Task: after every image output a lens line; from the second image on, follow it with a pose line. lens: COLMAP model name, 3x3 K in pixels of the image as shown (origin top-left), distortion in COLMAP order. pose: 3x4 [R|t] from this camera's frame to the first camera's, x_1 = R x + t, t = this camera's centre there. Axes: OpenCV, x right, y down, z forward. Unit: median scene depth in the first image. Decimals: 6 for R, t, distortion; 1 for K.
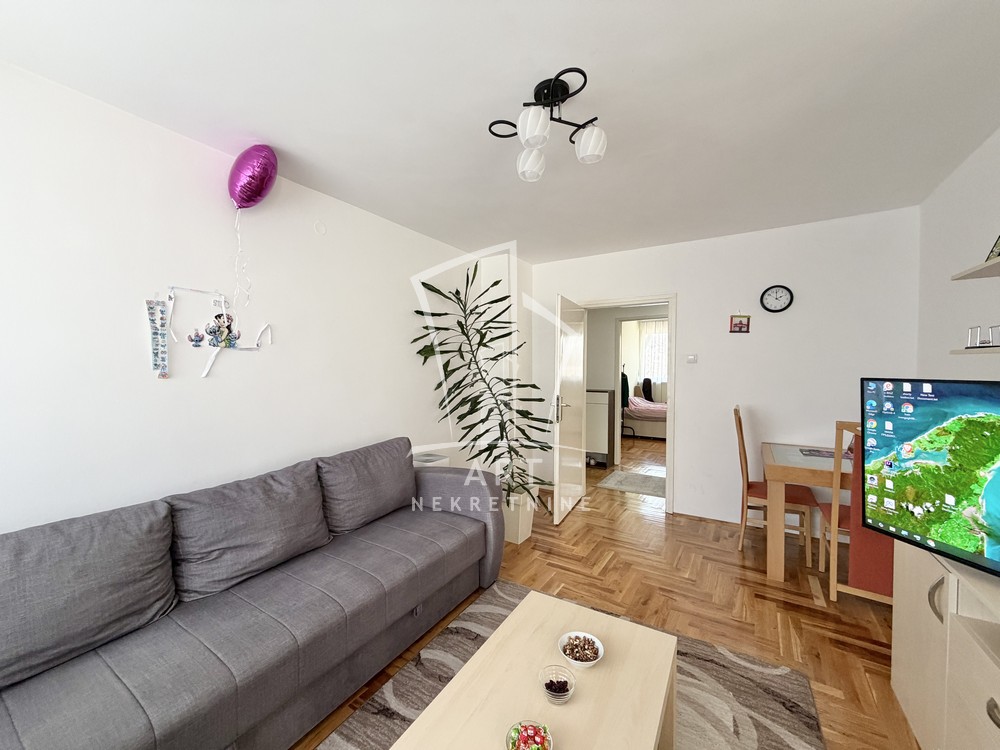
lens RADIAL K [[397.2, 0, 495.8], [0, 397.2, 375.6], [0, 0, 1]] dist [0.000015, -0.000009]
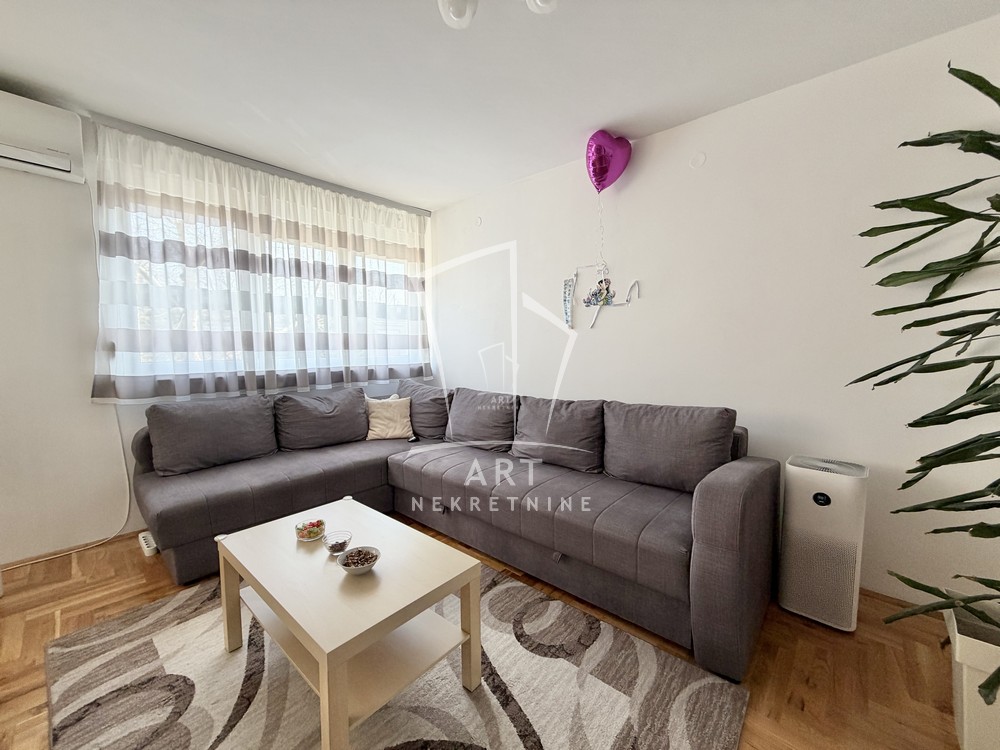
lens RADIAL K [[397.2, 0, 495.8], [0, 397.2, 375.6], [0, 0, 1]] dist [0.000015, -0.000009]
pose [[-0.172118, 0.072507, -0.982404, 0.685430], [-0.028284, 0.996513, 0.078504, 0.067908], [0.984670, 0.041298, -0.169467, 0.901172]]
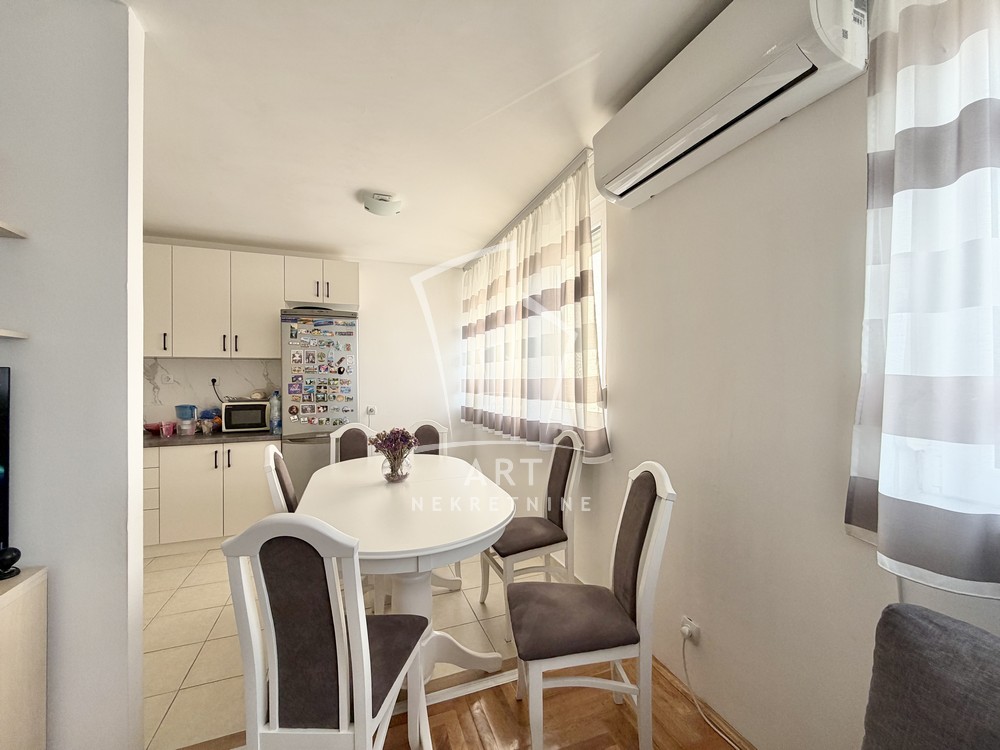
lens RADIAL K [[397.2, 0, 495.8], [0, 397.2, 375.6], [0, 0, 1]] dist [0.000015, -0.000009]
pose [[-0.797193, 0.007184, 0.603682, -0.169217], [0.021397, 0.999637, 0.016360, 0.038070], [-0.603345, 0.025959, -0.797057, 0.276972]]
